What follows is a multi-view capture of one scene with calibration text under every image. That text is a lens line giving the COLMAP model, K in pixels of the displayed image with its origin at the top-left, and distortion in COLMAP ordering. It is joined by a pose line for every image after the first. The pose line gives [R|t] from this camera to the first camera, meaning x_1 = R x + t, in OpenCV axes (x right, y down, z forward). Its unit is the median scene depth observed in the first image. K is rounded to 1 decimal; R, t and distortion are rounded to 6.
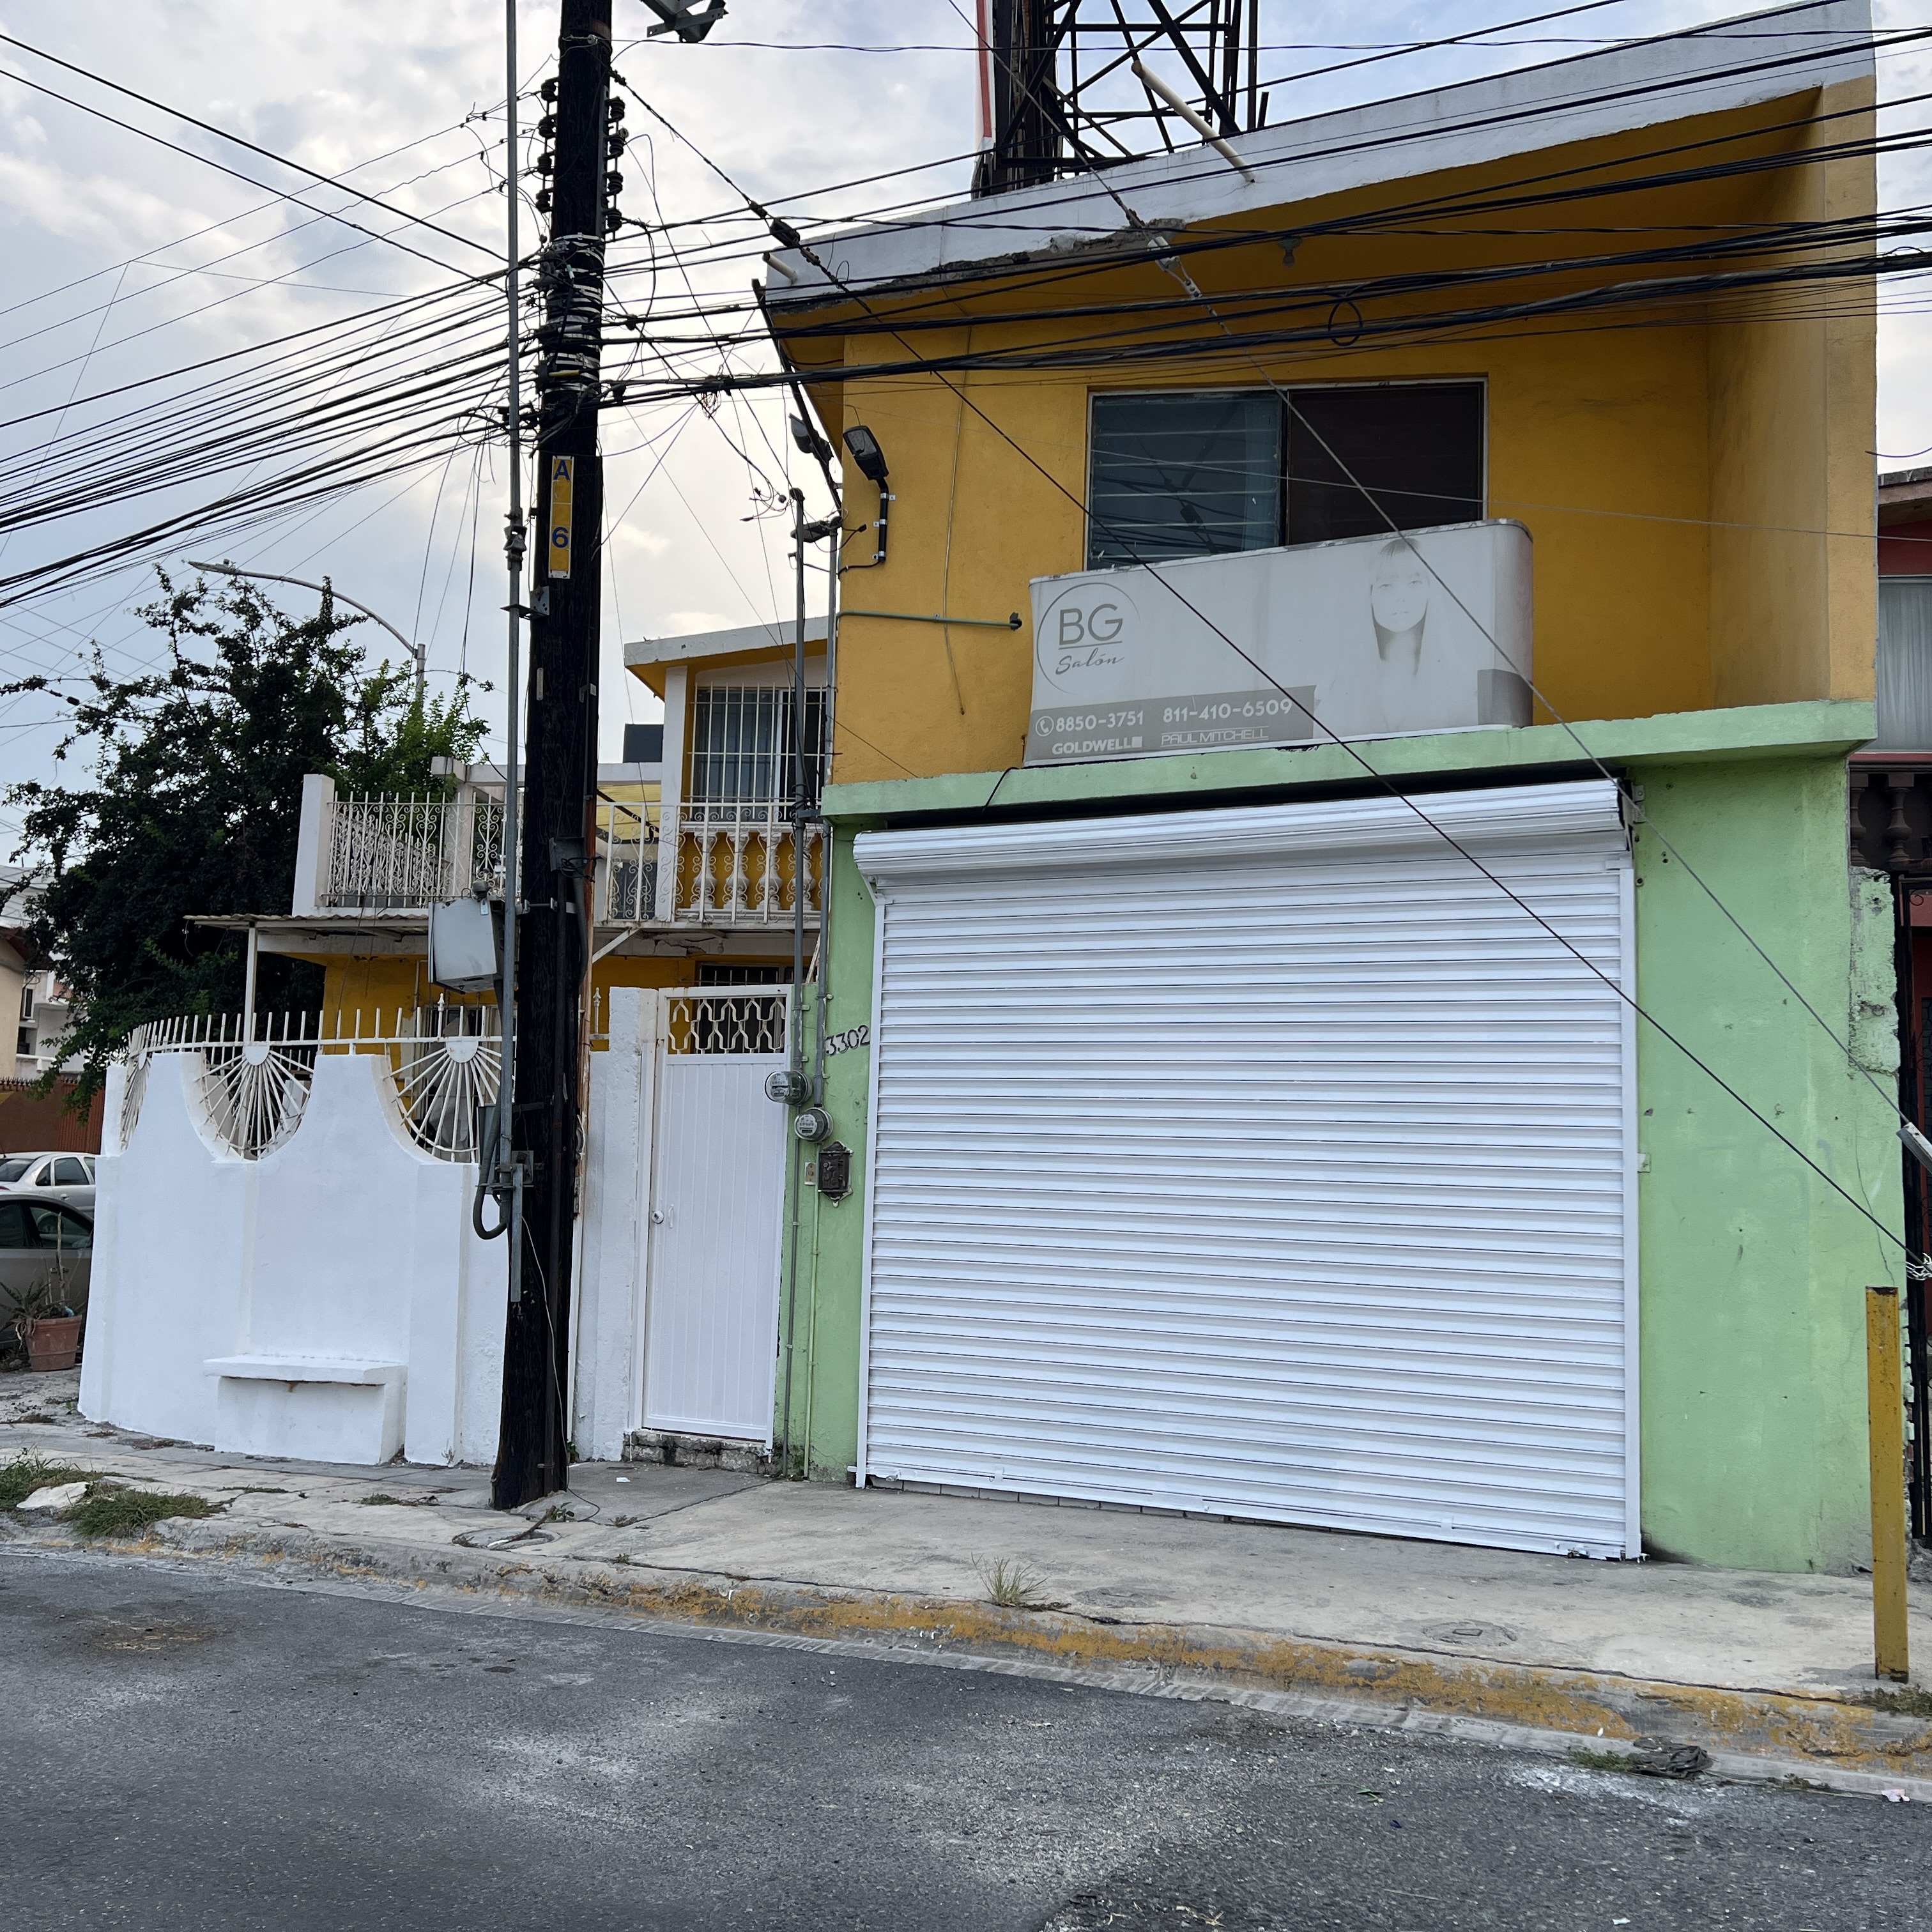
lens RADIAL K [[1913.0, 0, 998.0], [0, 1913.0, 991.4], [0, 0, 1]] dist [0.058611, -0.046743]
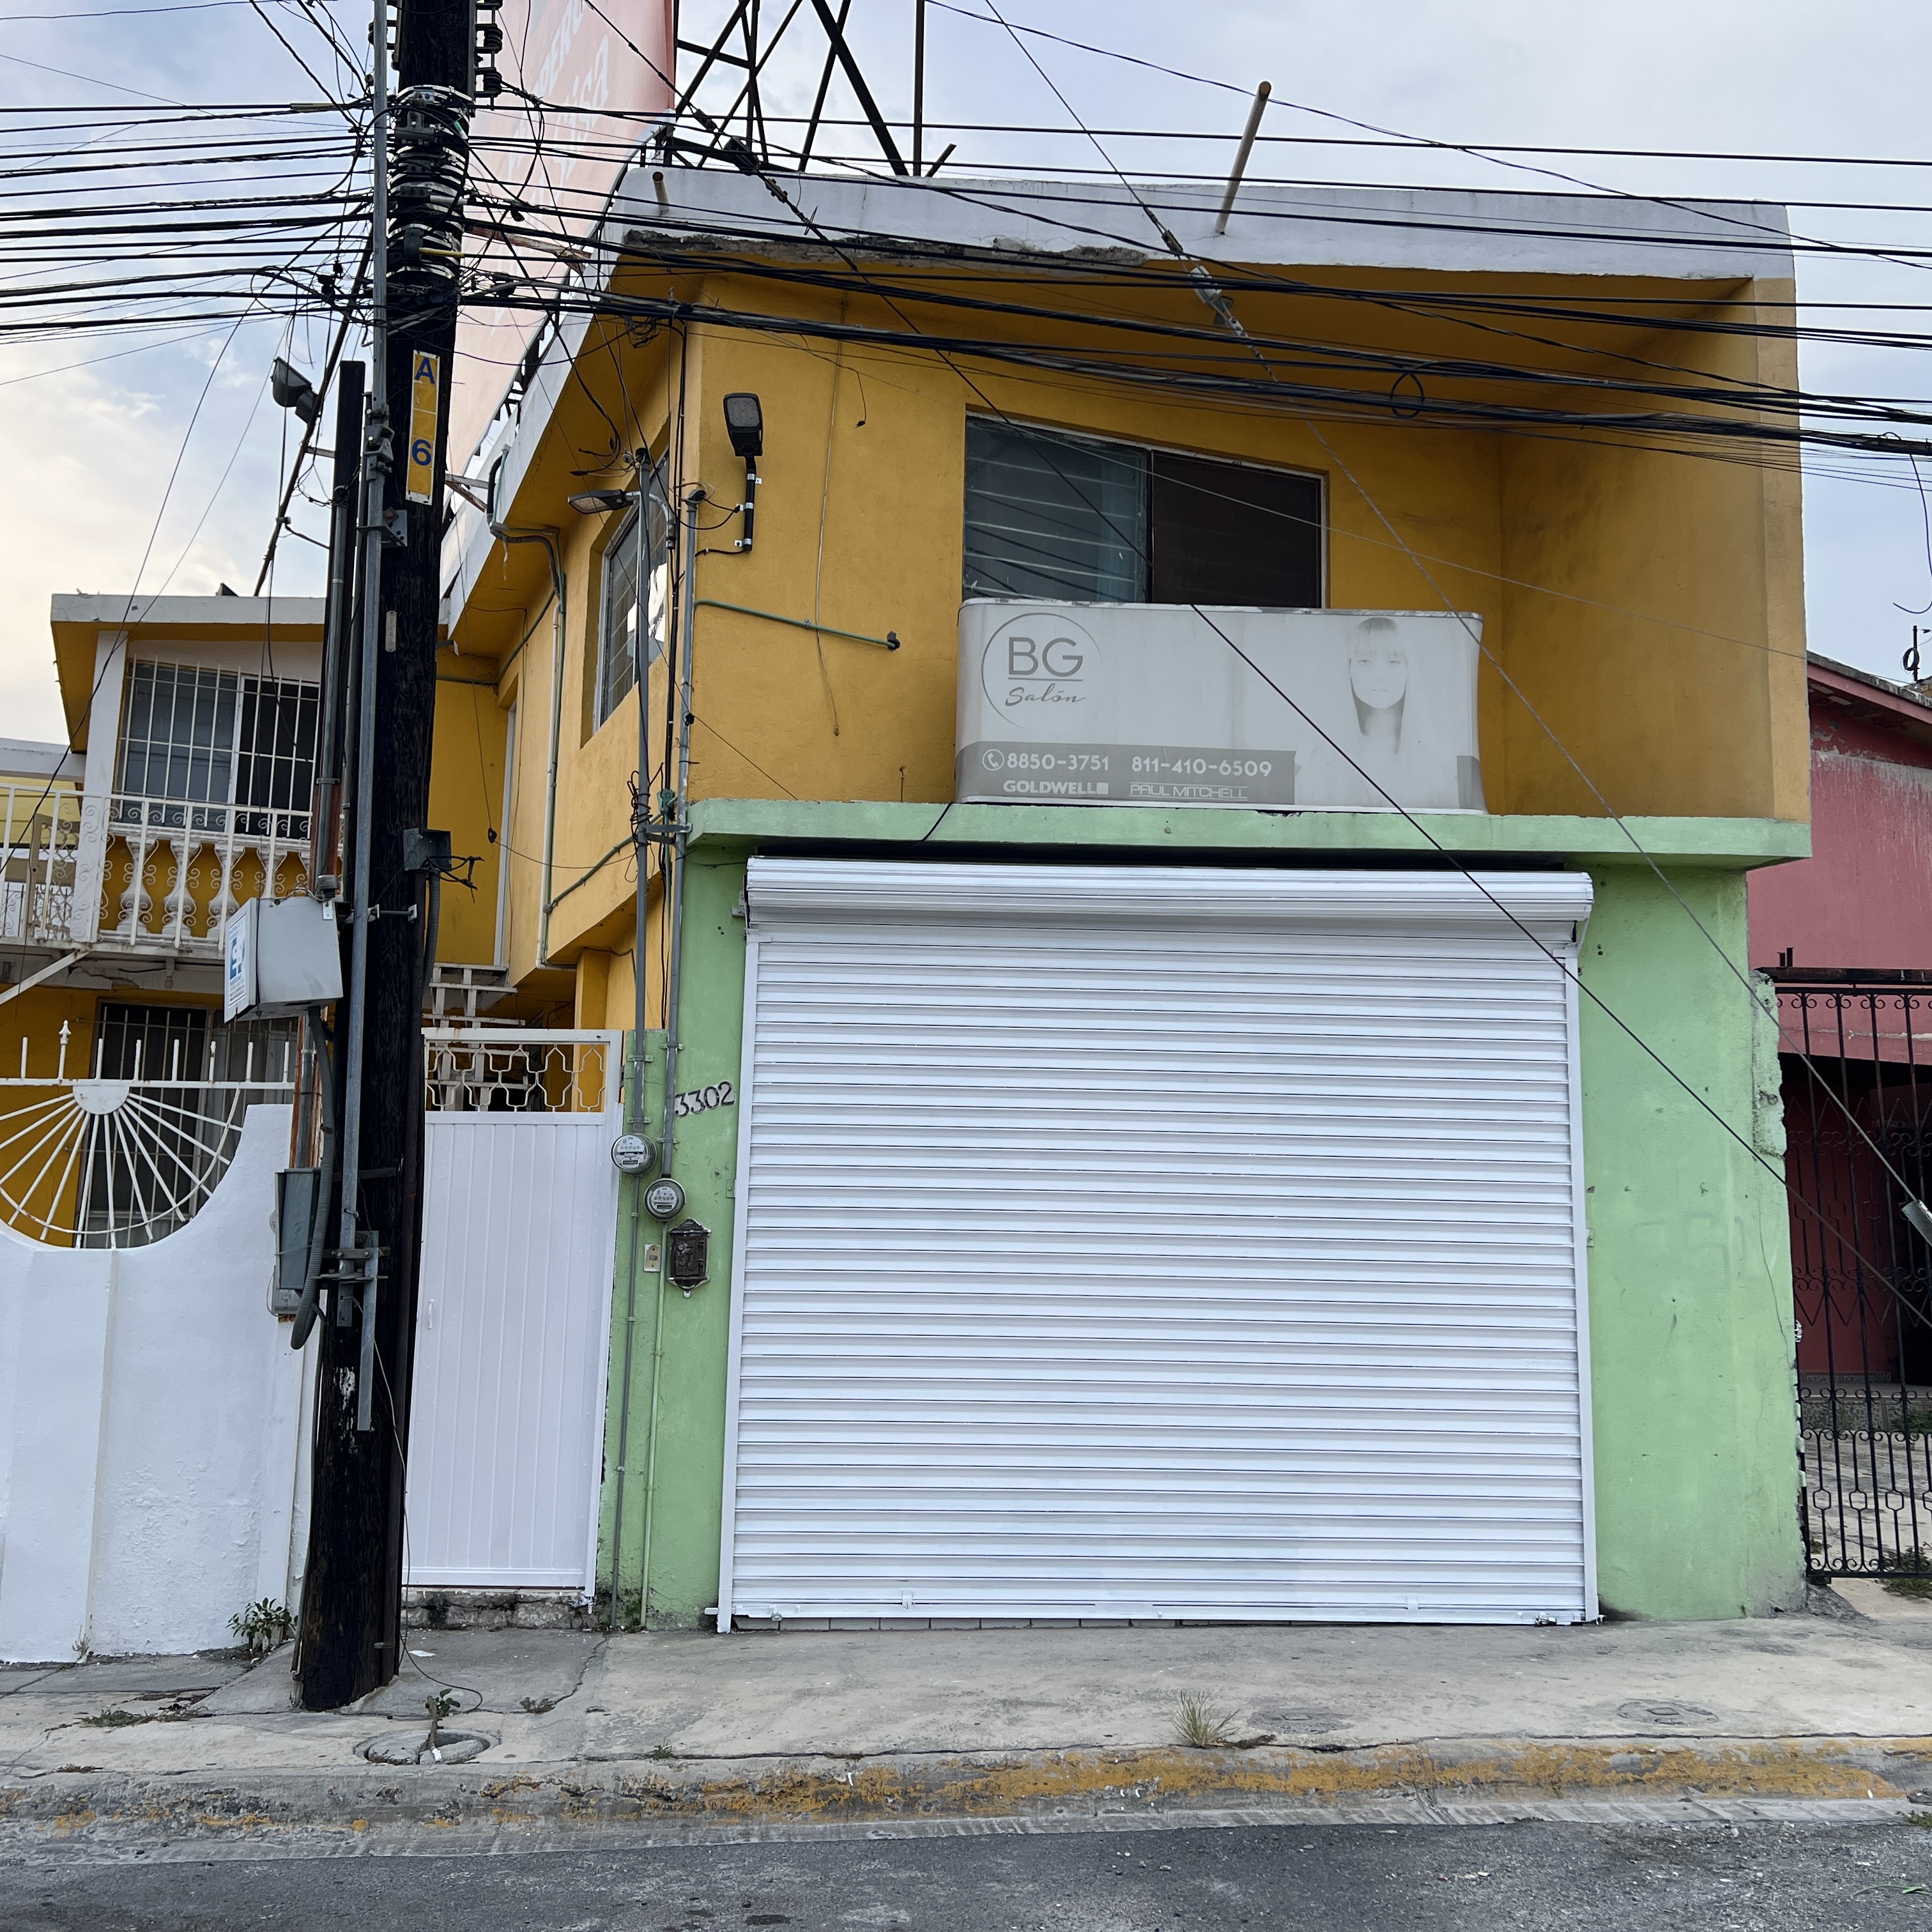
lens RADIAL K [[1913.0, 0, 998.0], [0, 1913.0, 991.4], [0, 0, 1]] dist [0.058611, -0.046743]
pose [[0.873986, 0.057178, 0.482575, -0.426029], [-0.036854, 0.997993, -0.051501, 0.018990], [-0.484551, 0.027226, 0.874339, 0.214848]]
